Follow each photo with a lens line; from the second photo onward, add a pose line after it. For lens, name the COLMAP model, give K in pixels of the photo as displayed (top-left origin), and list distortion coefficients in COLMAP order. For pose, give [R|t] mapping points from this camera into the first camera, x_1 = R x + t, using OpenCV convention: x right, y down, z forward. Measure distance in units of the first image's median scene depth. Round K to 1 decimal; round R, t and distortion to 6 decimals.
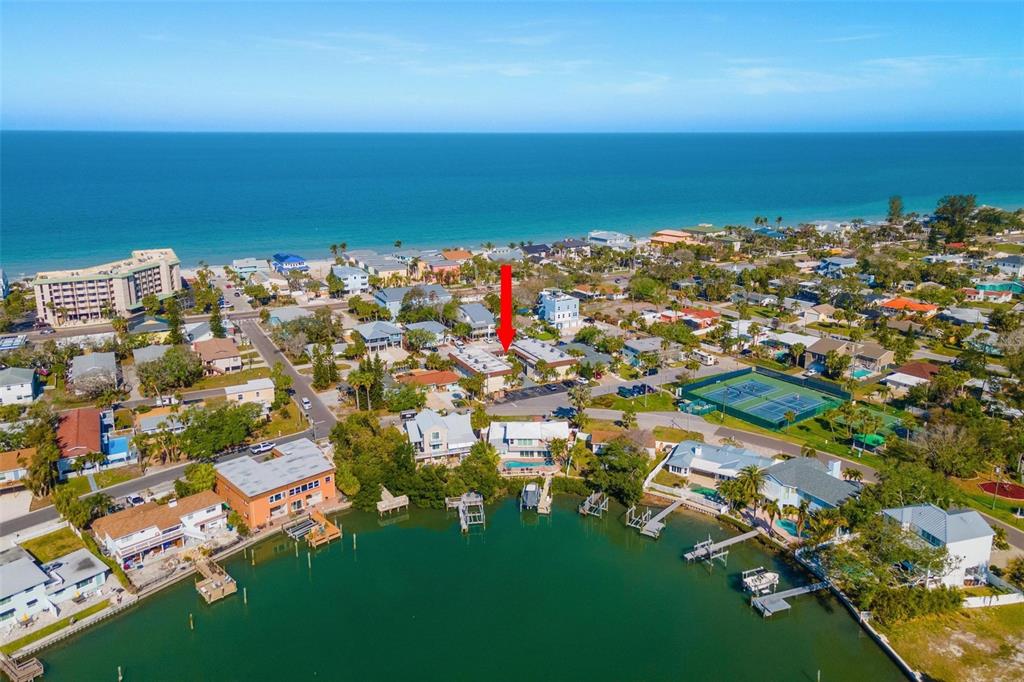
lens RADIAL K [[768.9, 0, 512.0], [0, 768.9, 341.0], [0, 0, 1]] dist [0.049071, 0.002210]
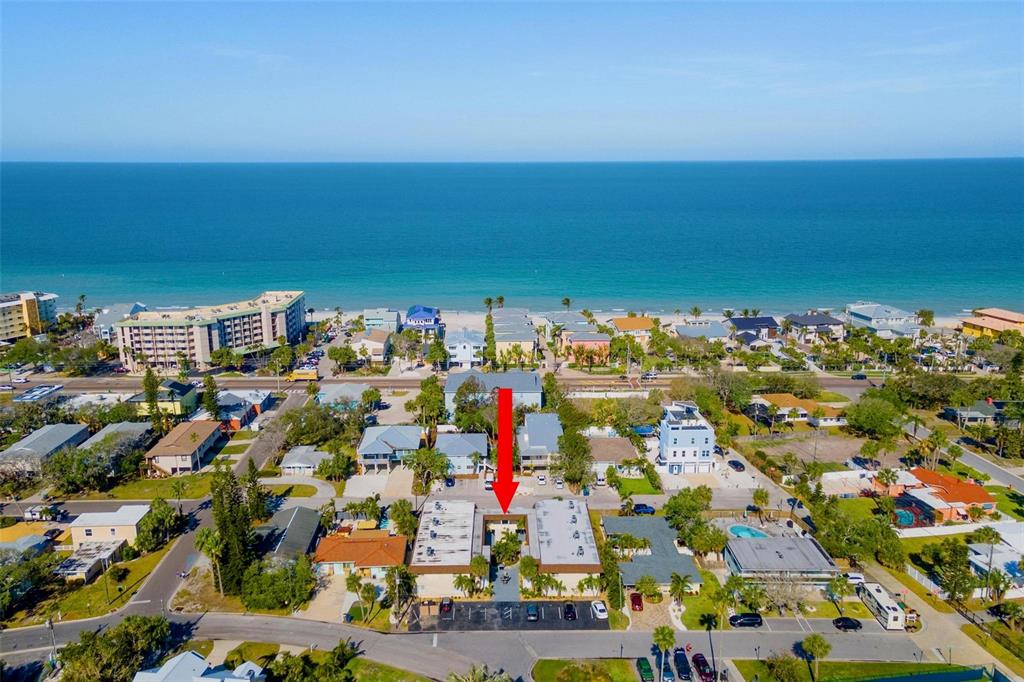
lens RADIAL K [[768.9, 0, 512.0], [0, 768.9, 341.0], [0, 0, 1]] dist [0.049071, 0.002210]
pose [[0.889660, 0.102662, -0.444933, 0.196032], [-0.117255, 0.993088, -0.005316, -0.096092], [0.441312, 0.056900, 0.895548, 0.353149]]
